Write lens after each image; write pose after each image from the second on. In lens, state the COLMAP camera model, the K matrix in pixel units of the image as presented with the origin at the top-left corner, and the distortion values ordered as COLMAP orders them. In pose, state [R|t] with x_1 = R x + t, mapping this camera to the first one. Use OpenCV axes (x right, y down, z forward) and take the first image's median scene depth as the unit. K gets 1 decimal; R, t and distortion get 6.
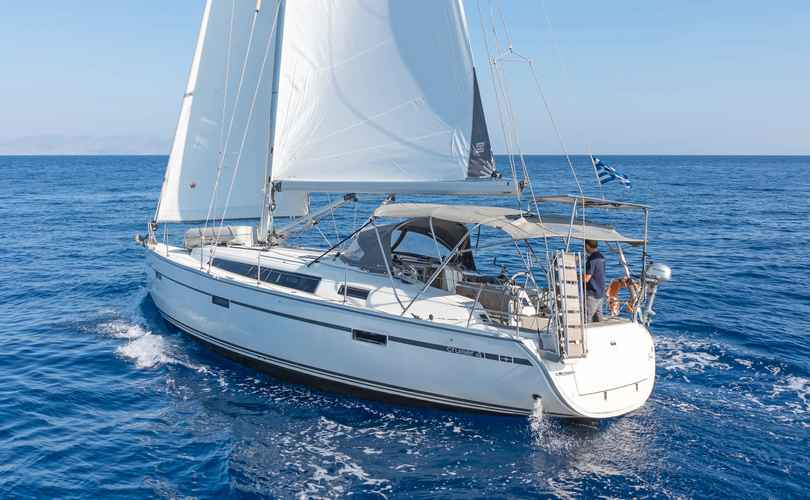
lens RADIAL K [[727.6, 0, 405.0], [0, 727.6, 250.0], [0, 0, 1]] dist [-0.082844, -0.001042]
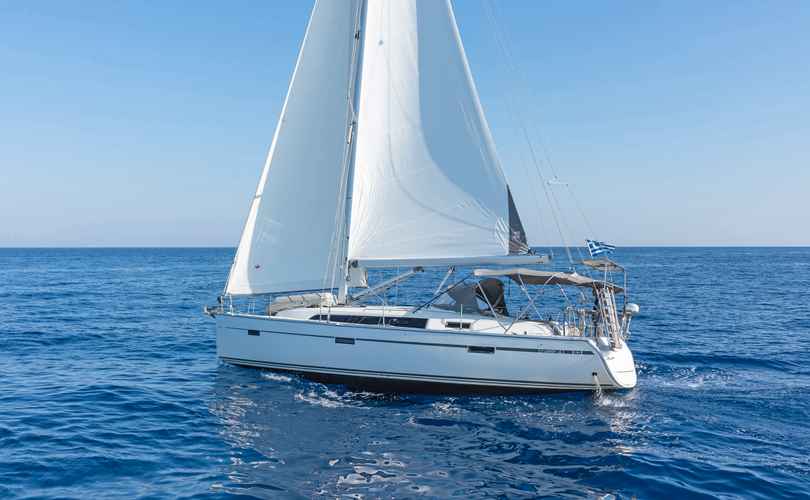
lens RADIAL K [[735.6, 0, 405.0], [0, 735.6, 250.0], [0, 0, 1]] dist [0.005773, 0.000133]
pose [[0.959846, 0.004402, 0.280491, -0.579781], [0.037707, 0.988779, -0.144550, 0.114296], [-0.277980, 0.149322, 0.948910, -0.453028]]
